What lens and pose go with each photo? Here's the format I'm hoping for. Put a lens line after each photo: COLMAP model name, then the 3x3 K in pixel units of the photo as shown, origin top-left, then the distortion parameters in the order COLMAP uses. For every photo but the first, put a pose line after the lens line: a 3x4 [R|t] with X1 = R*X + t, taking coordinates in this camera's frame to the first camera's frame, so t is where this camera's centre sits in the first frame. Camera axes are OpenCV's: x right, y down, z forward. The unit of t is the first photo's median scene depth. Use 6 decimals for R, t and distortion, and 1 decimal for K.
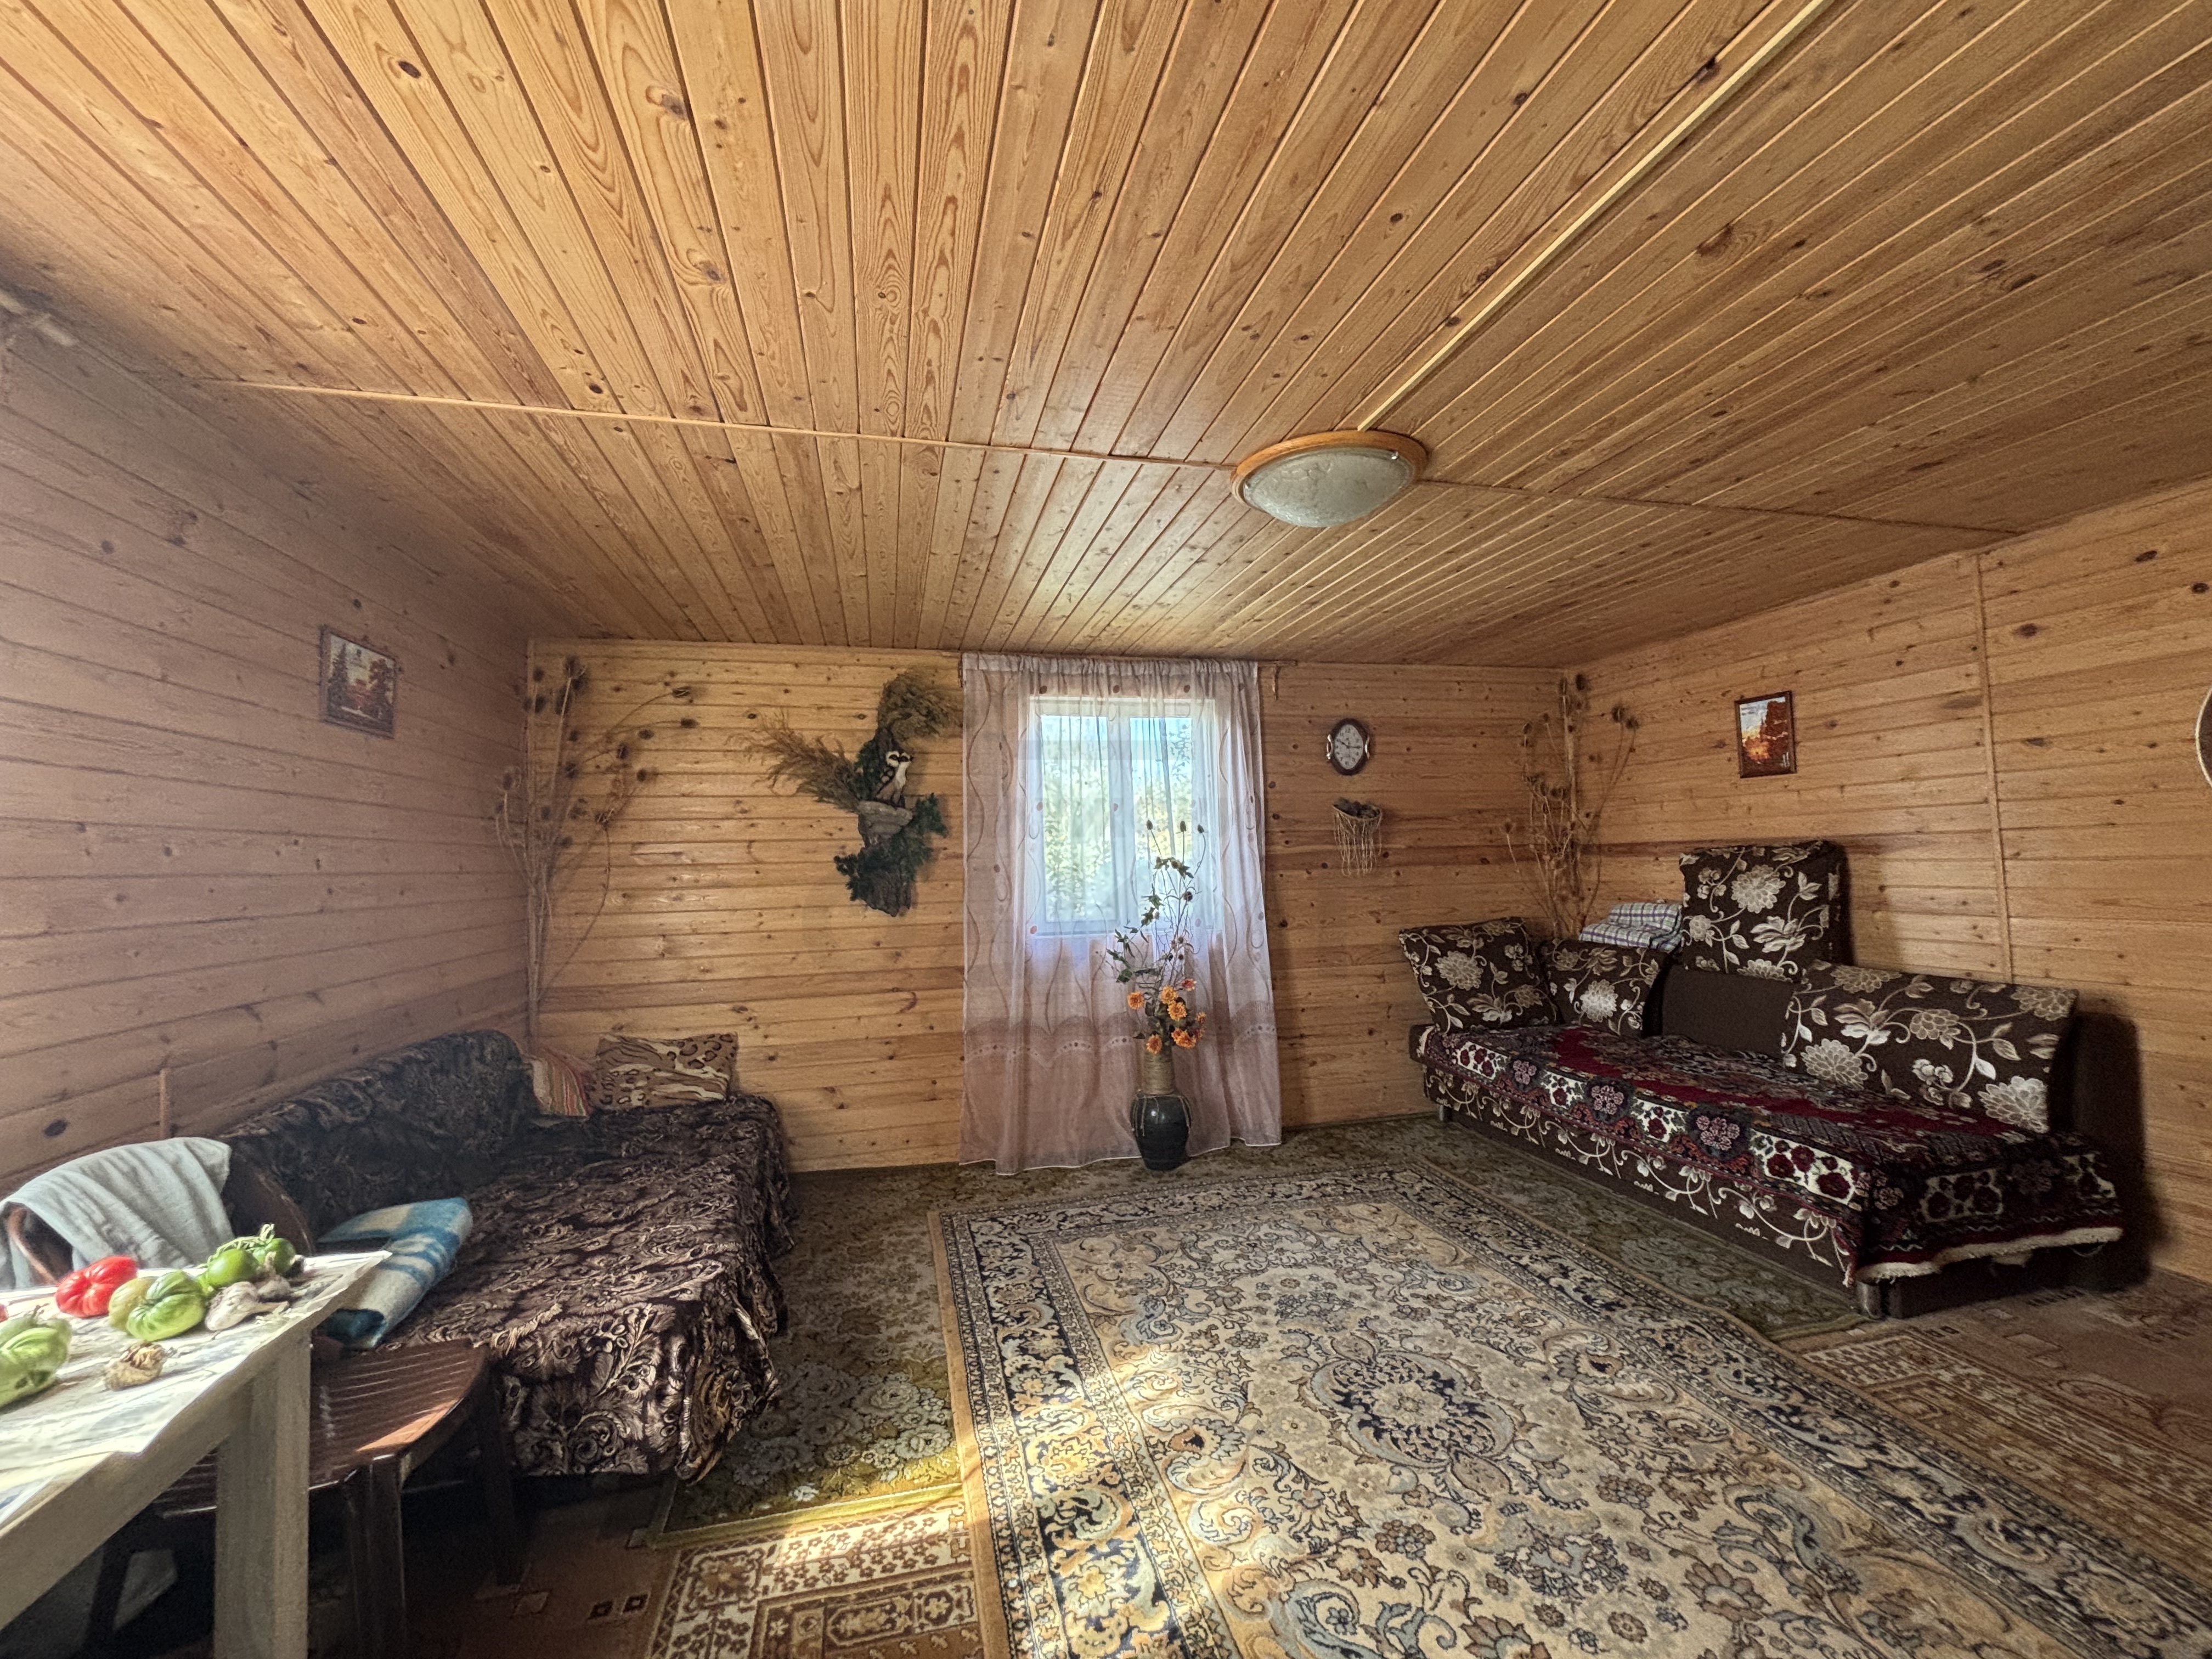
lens RADIAL K [[895.1, 0, 1102.0], [0, 895.1, 824.8], [0, 0, 1]] dist [-0.002995, 0.001874]
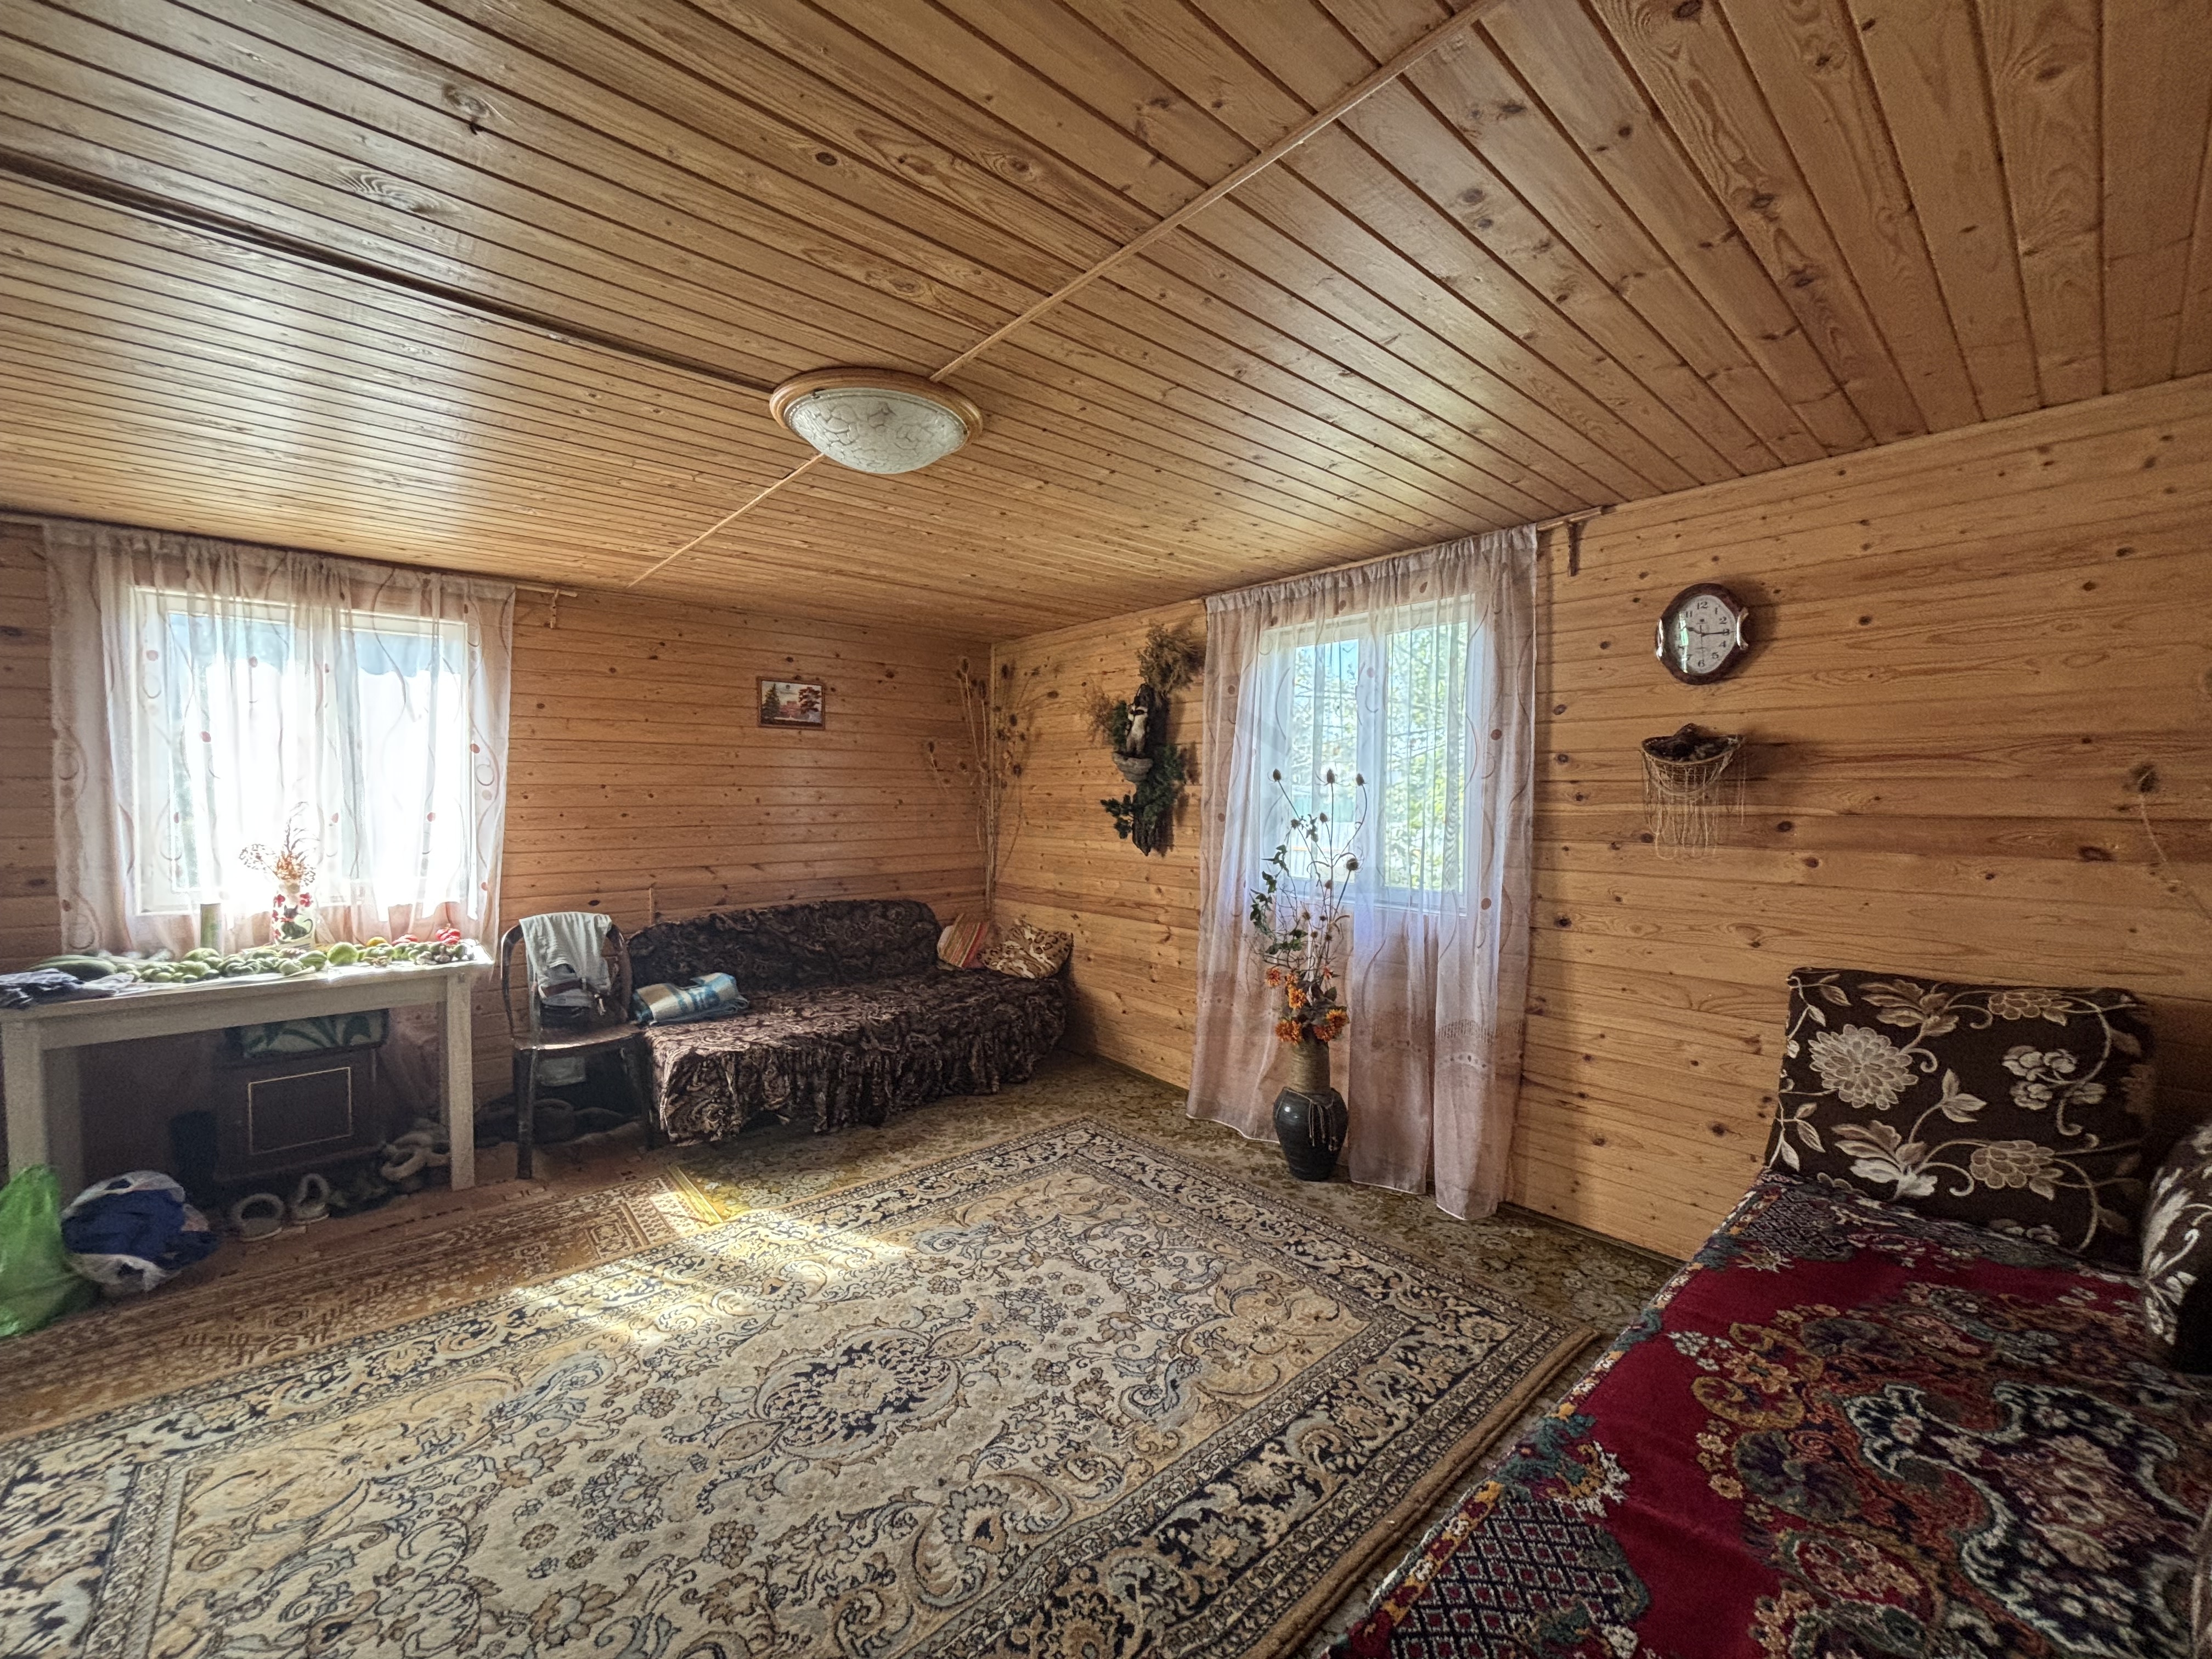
lens RADIAL K [[895.1, 0, 1103.7], [0, 895.1, 828.4], [0, 0, 1]] dist [-0.002995, 0.001874]
pose [[0.456934, 0.062127, -0.887328, 0.880496], [0.022740, 0.996416, 0.081475, -0.026723], [0.889210, -0.057407, 0.453883, 0.559973]]
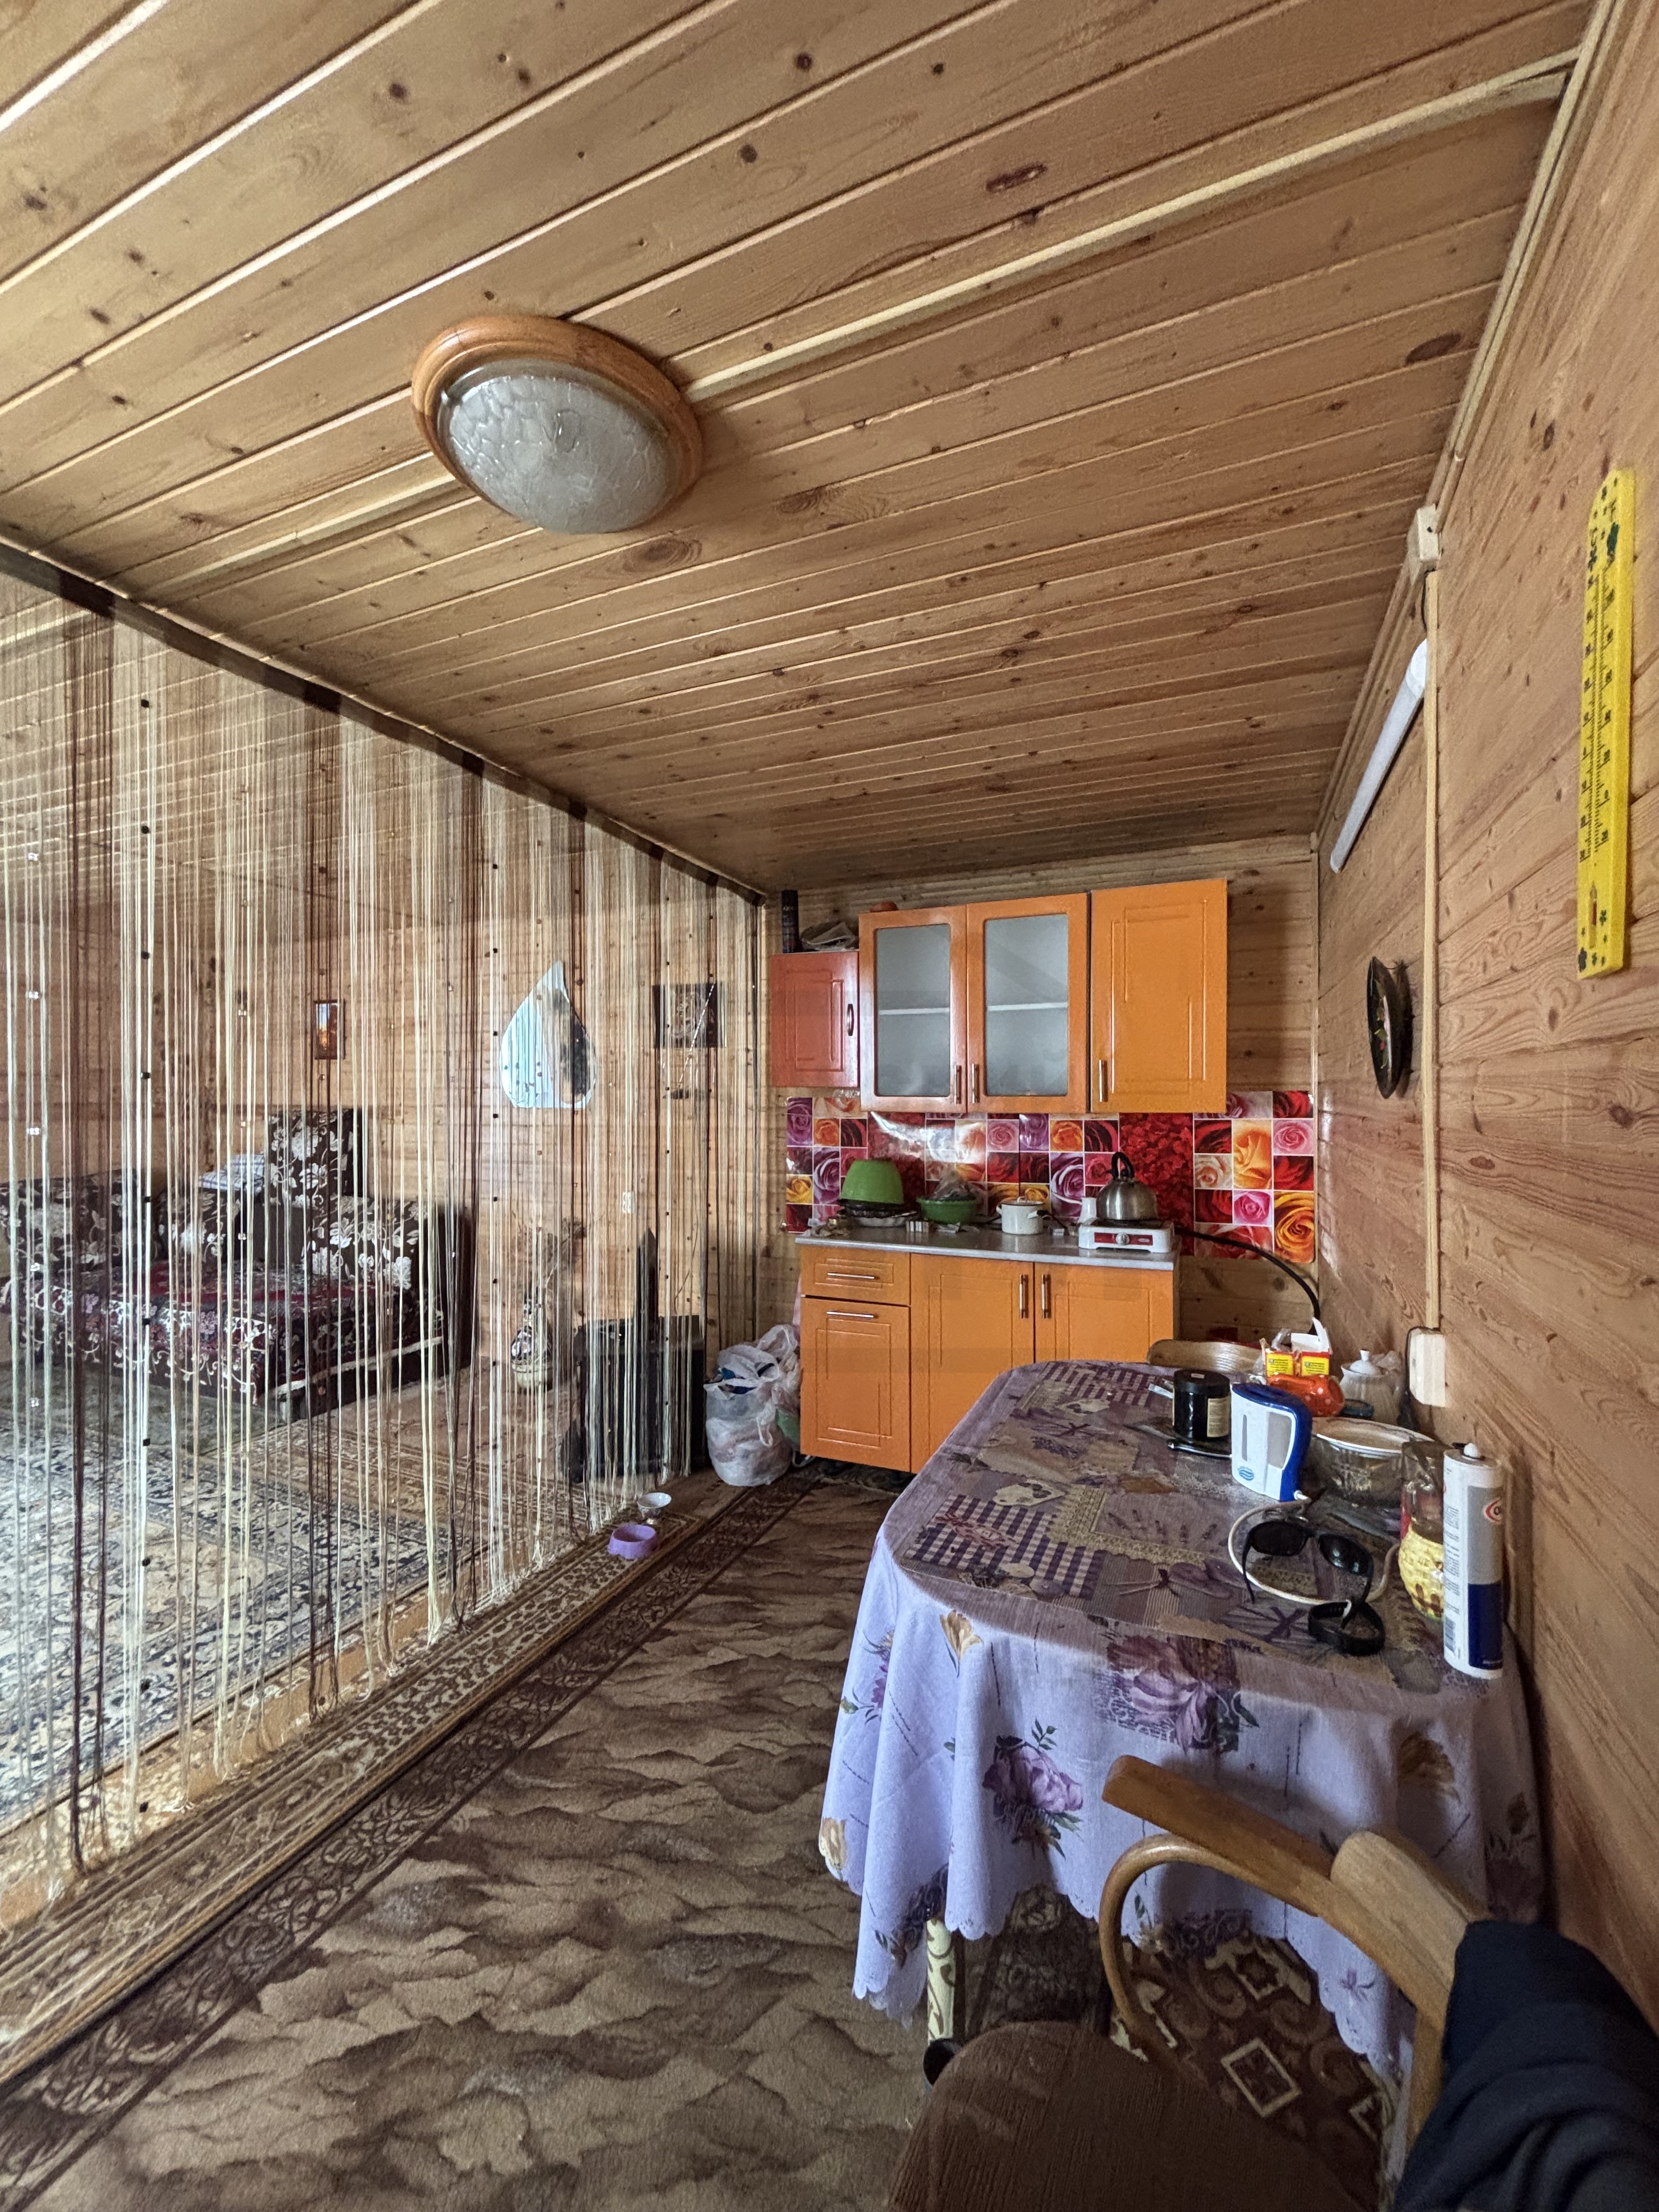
lens RADIAL K [[895.1, 0, 829.0], [0, 895.1, 1110.2], [0, 0, 1]] dist [-0.002995, 0.001874]
pose [[0.608343, 0.021419, 0.793385, 0.155159], [-0.054768, 0.998386, 0.015041, -0.047171], [-0.791782, -0.052602, 0.608534, -0.510403]]
